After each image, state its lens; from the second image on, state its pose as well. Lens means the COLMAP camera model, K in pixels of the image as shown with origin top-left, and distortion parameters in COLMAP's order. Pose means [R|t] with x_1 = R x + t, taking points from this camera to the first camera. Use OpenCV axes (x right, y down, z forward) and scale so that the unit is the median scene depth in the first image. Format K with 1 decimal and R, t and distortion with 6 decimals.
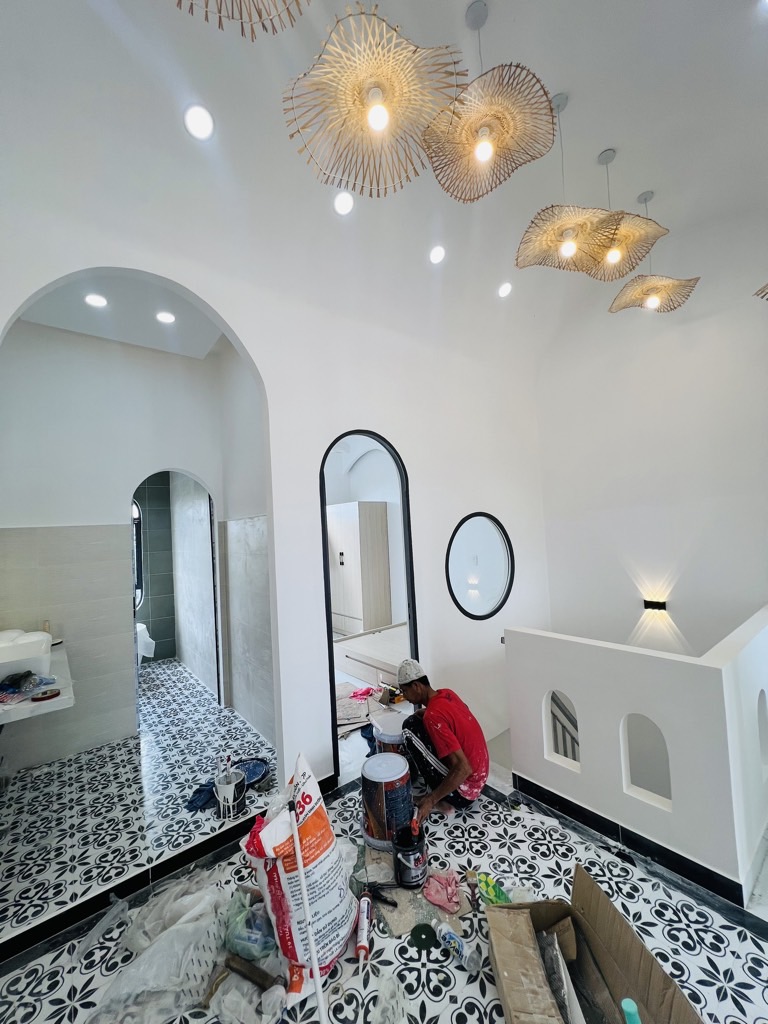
lens RADIAL K [[412.9, 0, 386.0], [0, 412.9, 513.7], [0, 0, 1]] dist [0.000037, 0.000000]
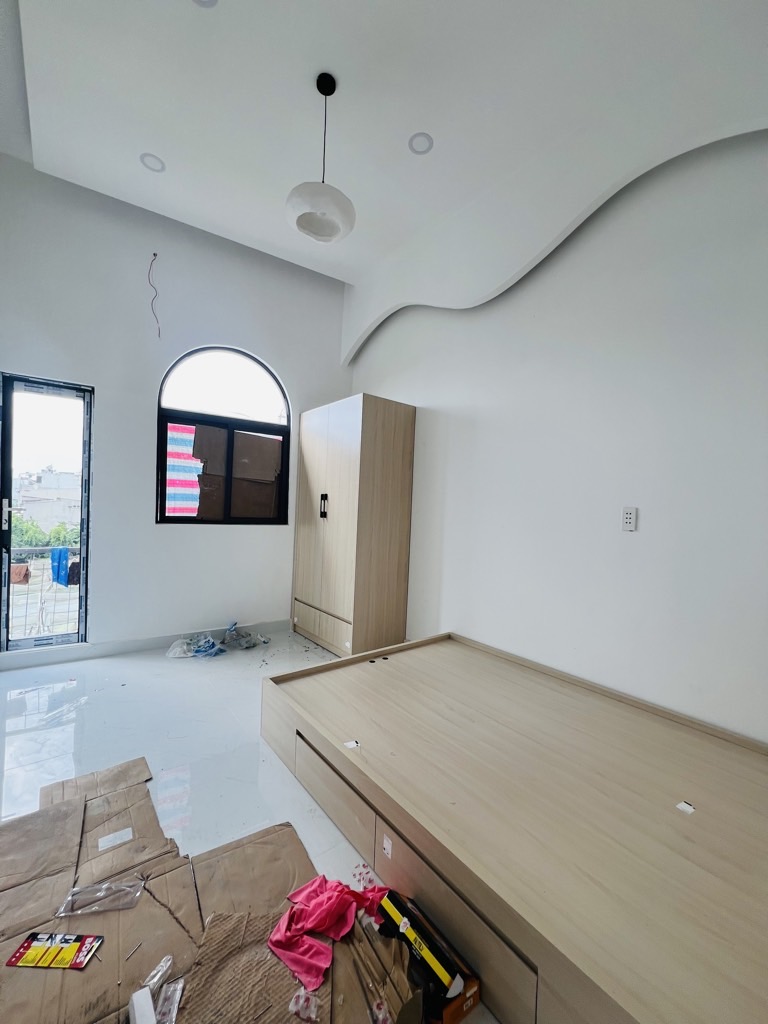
lens RADIAL K [[412.1, 0, 381.5], [0, 412.1, 512.7], [0, 0, 1]] dist [-0.001240, -0.000229]
pose [[0.995848, 0.089641, -0.015858, -0.023396], [-0.088676, 0.994615, 0.053635, 0.083294], [0.020581, -0.052006, 0.998435, 0.469030]]
